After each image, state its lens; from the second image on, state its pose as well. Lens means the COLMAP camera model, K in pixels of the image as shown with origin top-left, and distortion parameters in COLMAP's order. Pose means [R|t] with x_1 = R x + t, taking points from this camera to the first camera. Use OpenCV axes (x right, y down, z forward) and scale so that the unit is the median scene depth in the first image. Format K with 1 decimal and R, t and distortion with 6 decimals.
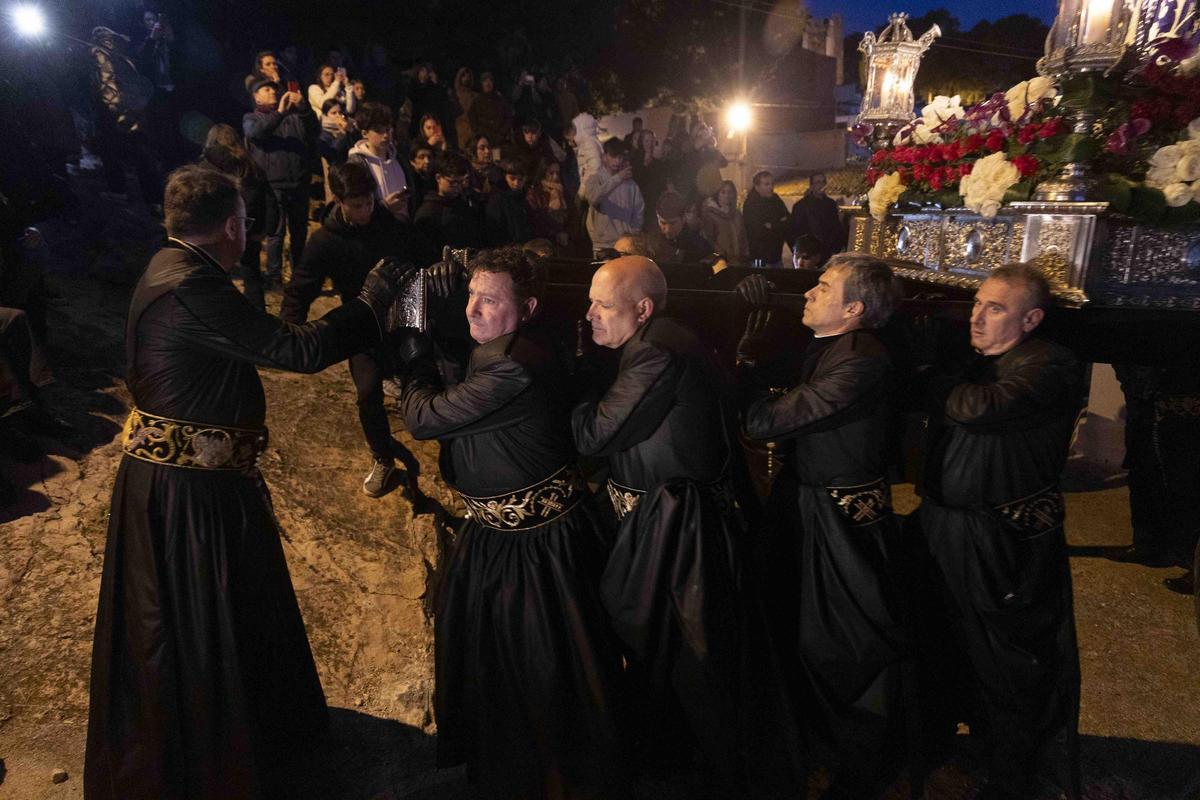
lens RADIAL K [[785.2, 0, 600.0], [0, 785.2, 400.0], [0, 0, 1]] dist [-0.001704, -0.002162]
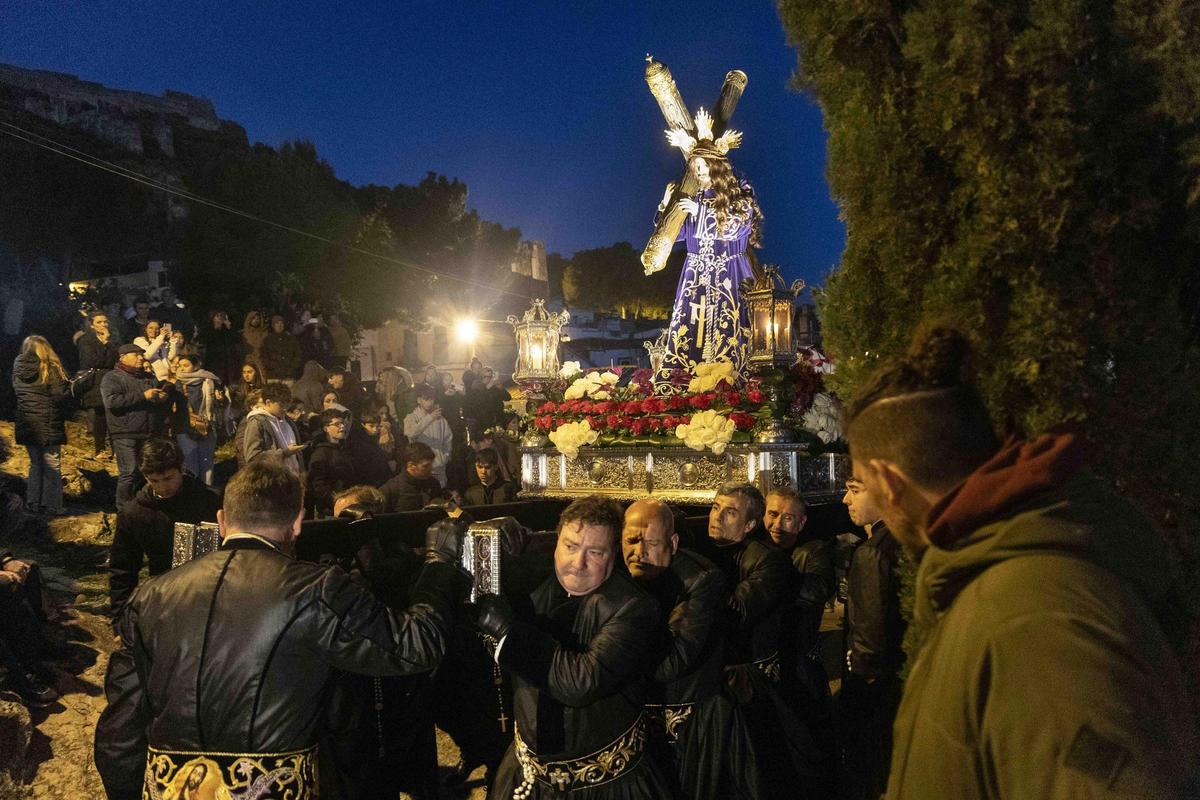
lens RADIAL K [[785.2, 0, 600.0], [0, 785.2, 400.0], [0, 0, 1]] dist [-0.001704, -0.002162]
pose [[0.940778, -0.019122, 0.338483, -0.127250], [0.102469, 0.967750, -0.230129, 0.007852], [-0.323166, 0.251184, 0.912398, -0.203788]]
